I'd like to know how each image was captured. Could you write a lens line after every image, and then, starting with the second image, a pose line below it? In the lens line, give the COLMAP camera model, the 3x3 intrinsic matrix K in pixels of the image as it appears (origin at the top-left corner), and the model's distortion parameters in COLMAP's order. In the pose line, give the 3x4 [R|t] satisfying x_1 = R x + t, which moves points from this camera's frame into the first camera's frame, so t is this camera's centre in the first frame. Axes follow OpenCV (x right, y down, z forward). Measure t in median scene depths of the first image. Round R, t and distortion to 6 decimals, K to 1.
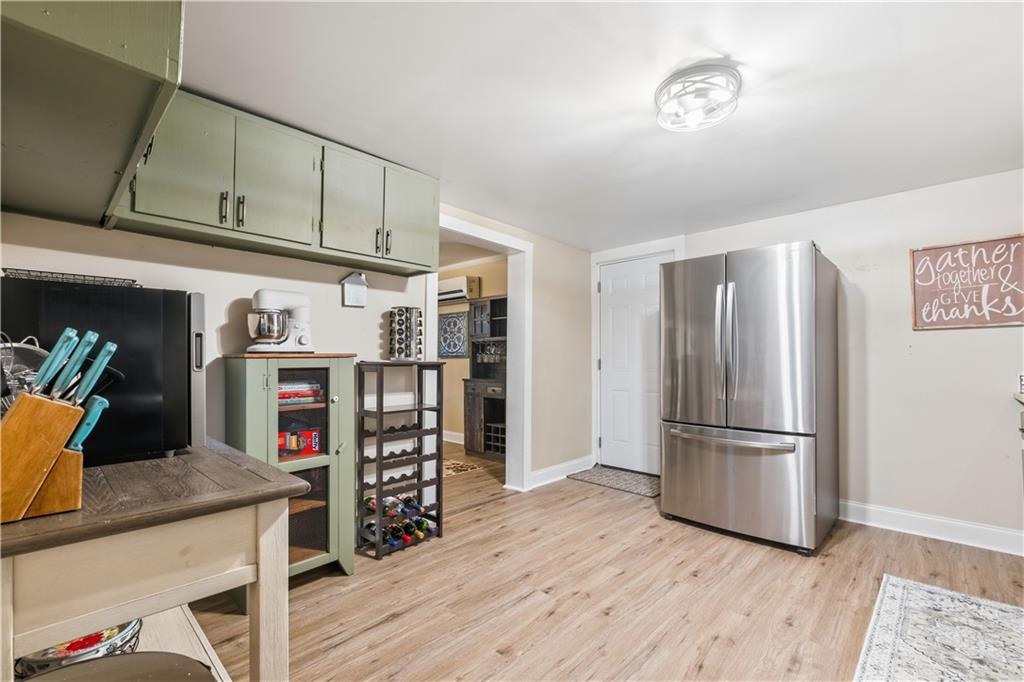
lens RADIAL K [[457.1, 0, 504.1], [0, 457.1, 352.1], [0, 0, 1]] dist [-0.001144, -0.003650]
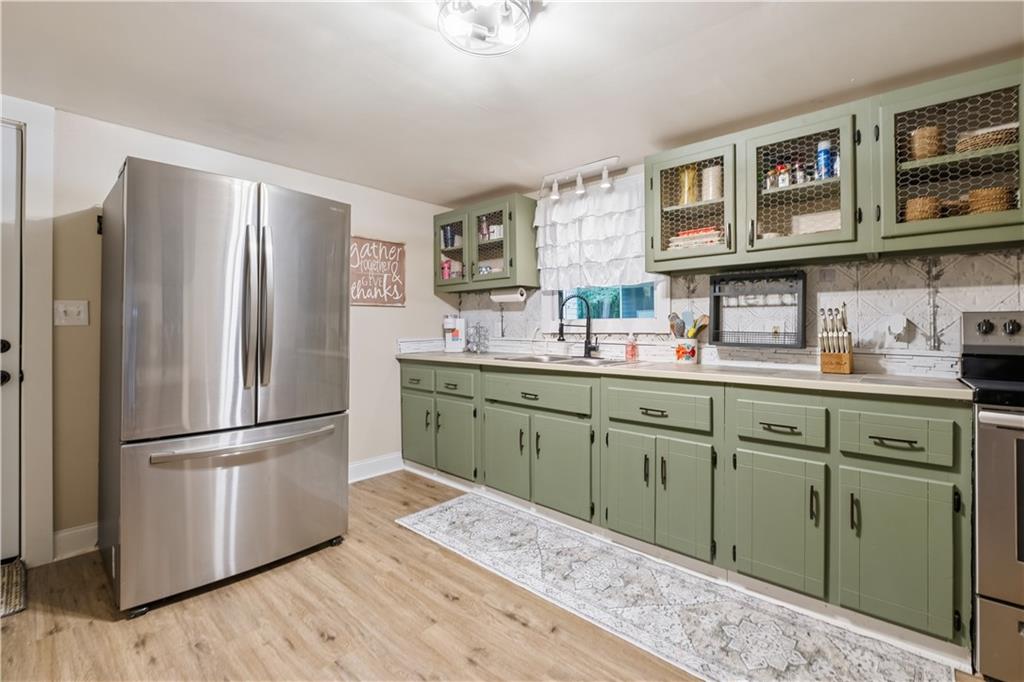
lens RADIAL K [[447.2, 0, 519.8], [0, 447.2, 324.4], [0, 0, 1]] dist [-0.002164, -0.001328]
pose [[-0.056261, 0.011265, 0.998353, -0.245377], [-0.012579, 0.999849, -0.011991, 0.008047], [-0.998337, -0.013233, -0.056111, 0.634249]]
